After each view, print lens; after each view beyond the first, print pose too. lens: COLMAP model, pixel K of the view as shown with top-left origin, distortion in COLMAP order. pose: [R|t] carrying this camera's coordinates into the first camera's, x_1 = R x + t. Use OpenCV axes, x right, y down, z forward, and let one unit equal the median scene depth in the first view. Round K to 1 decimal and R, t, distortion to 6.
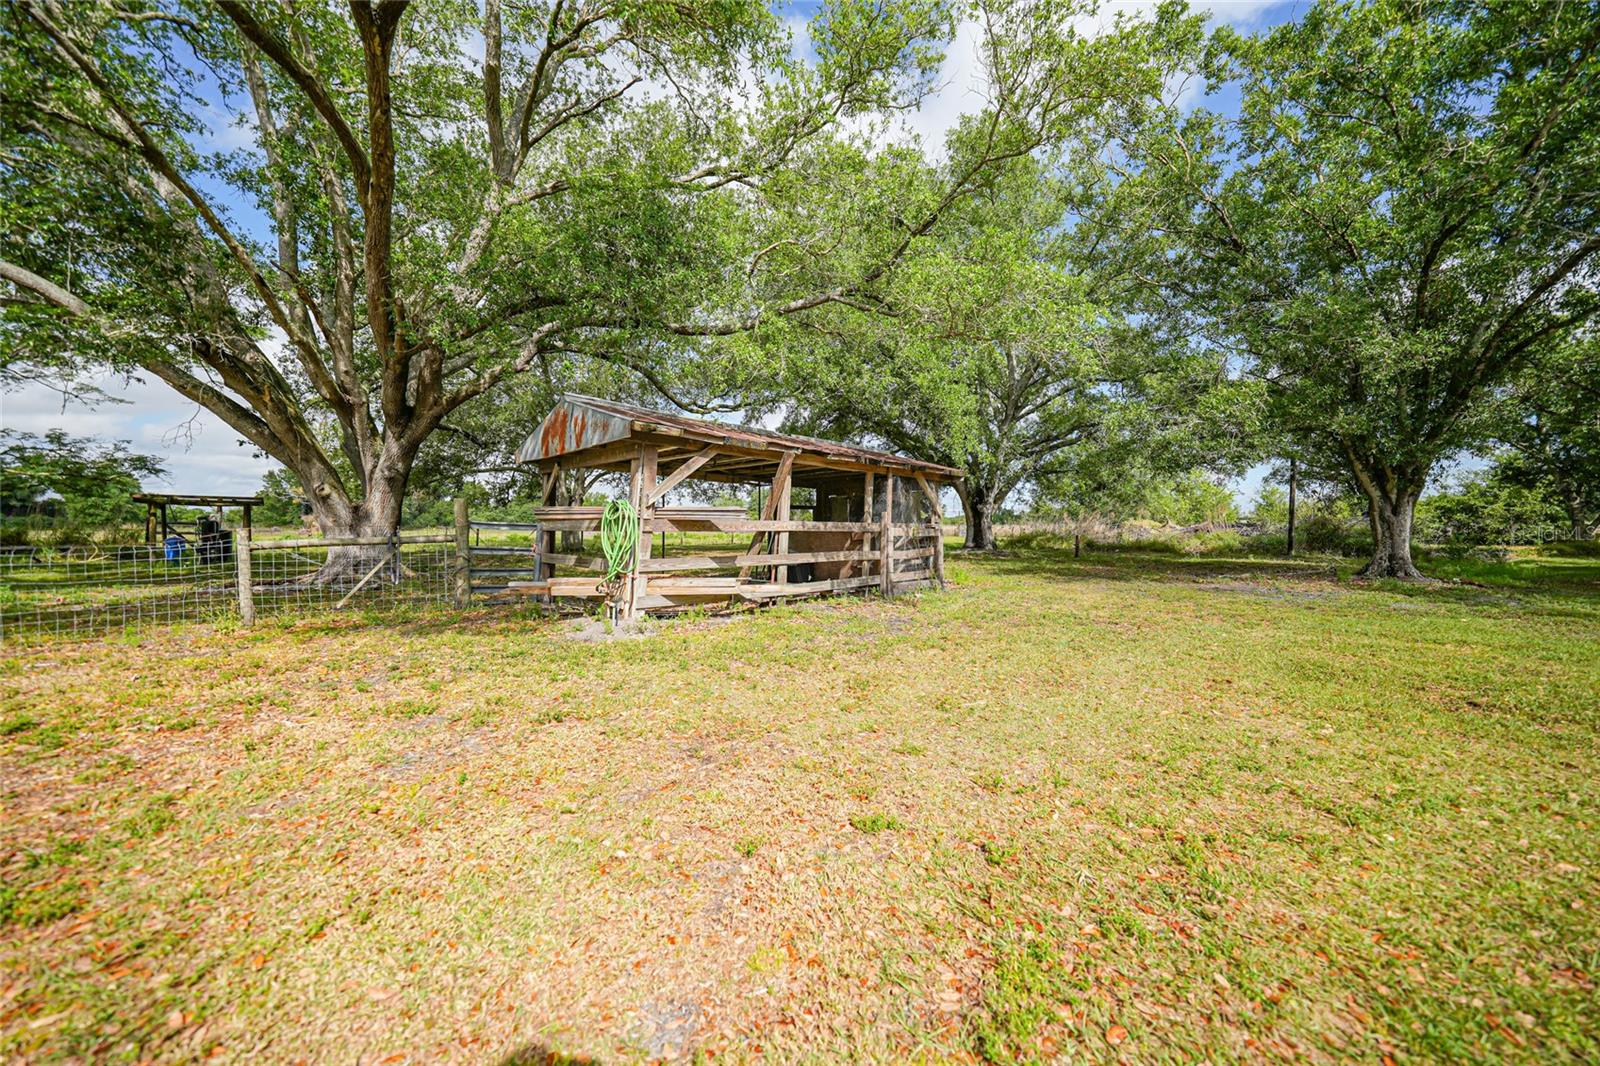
lens RADIAL K [[546.9, 0, 798.9], [0, 546.9, 527.6], [0, 0, 1]] dist [-0.028356, 0.006526]
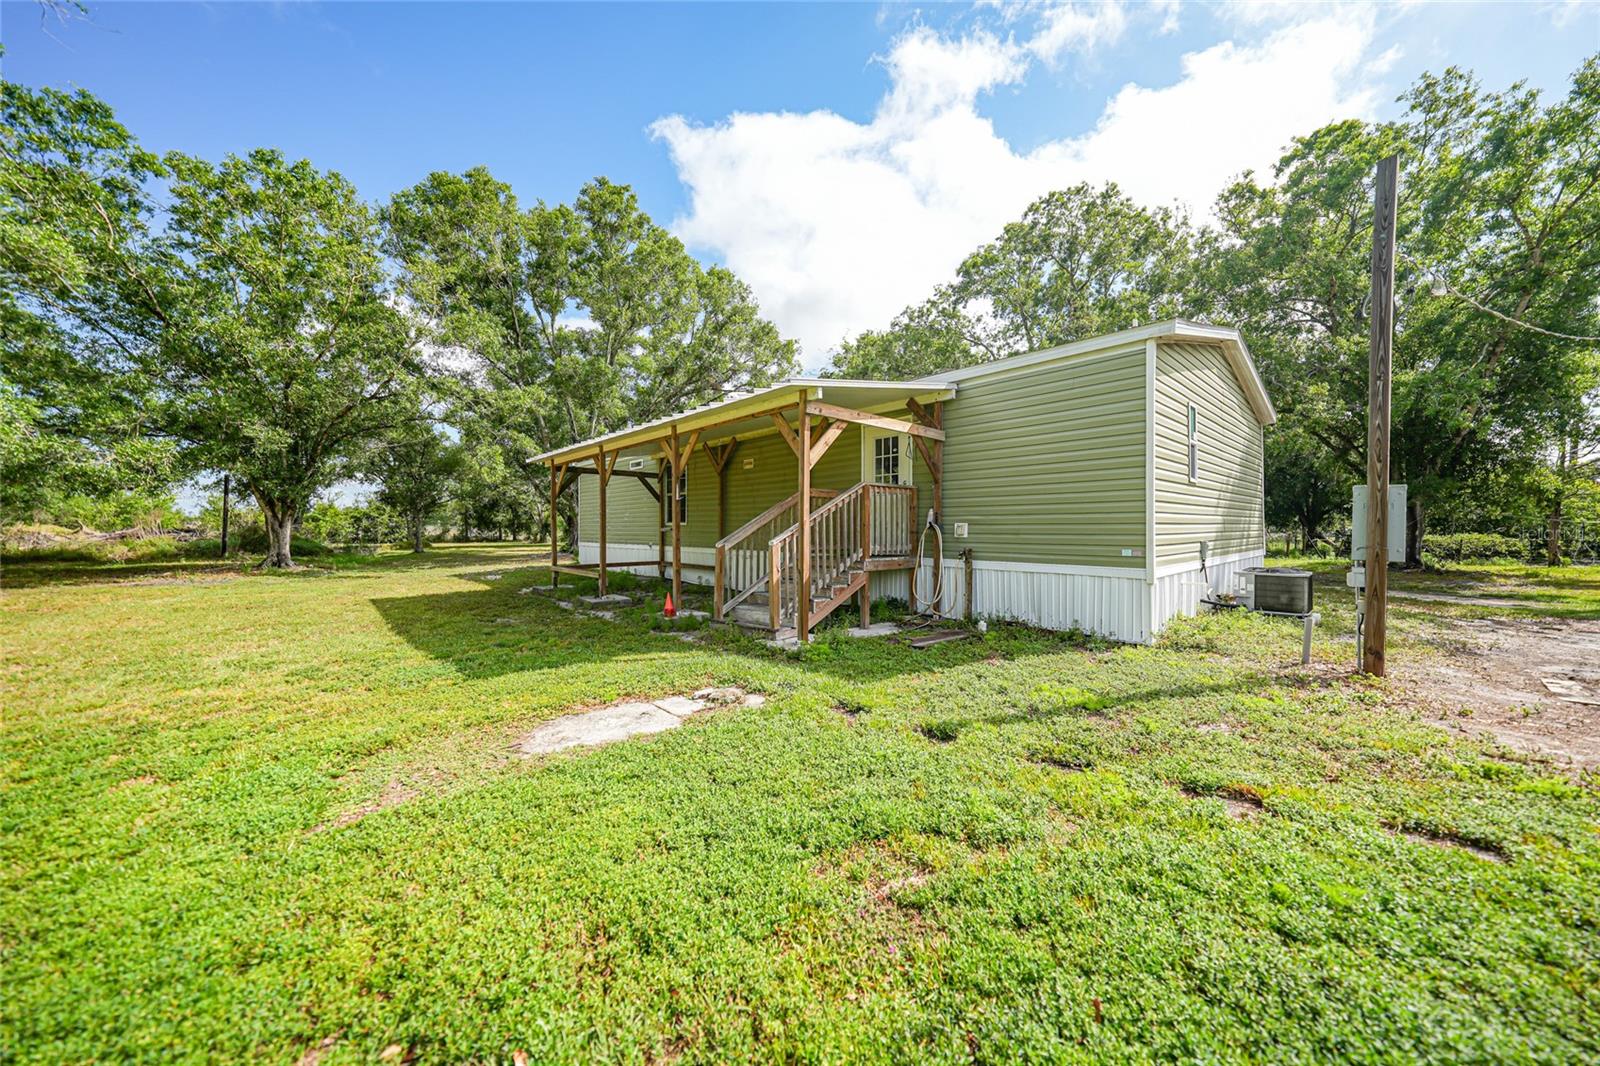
lens RADIAL K [[554.1, 0, 799.2], [0, 554.1, 528.1], [0, 0, 1]] dist [-0.028550, 0.006742]
pose [[0.043316, 0.000911, 0.999061, -0.249136], [0.000973, 0.999999, -0.000954, -0.011262], [-0.999061, 0.001014, 0.043315, -0.359827]]
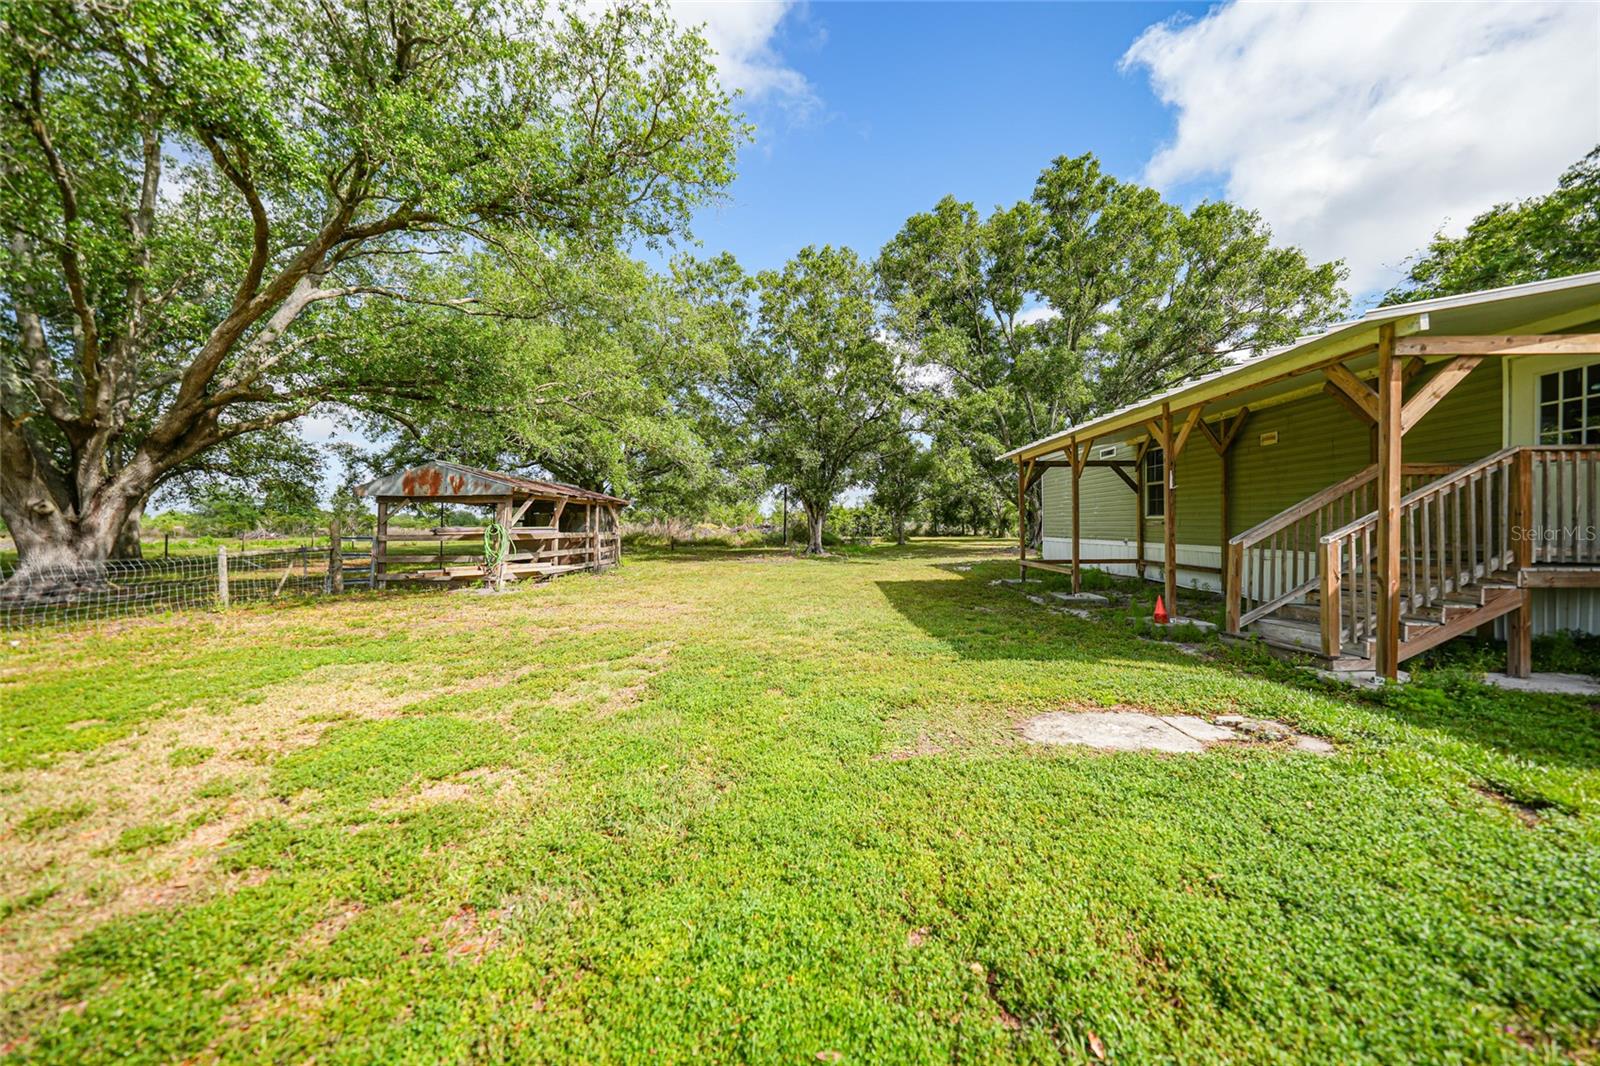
lens RADIAL K [[554.1, 0, 799.2], [0, 554.1, 528.1], [0, 0, 1]] dist [-0.028550, 0.006742]
pose [[0.734340, -0.008330, 0.678731, -0.258251], [0.007183, 0.999964, 0.004501, -0.010666], [-0.678744, 0.001570, 0.734373, -0.344291]]
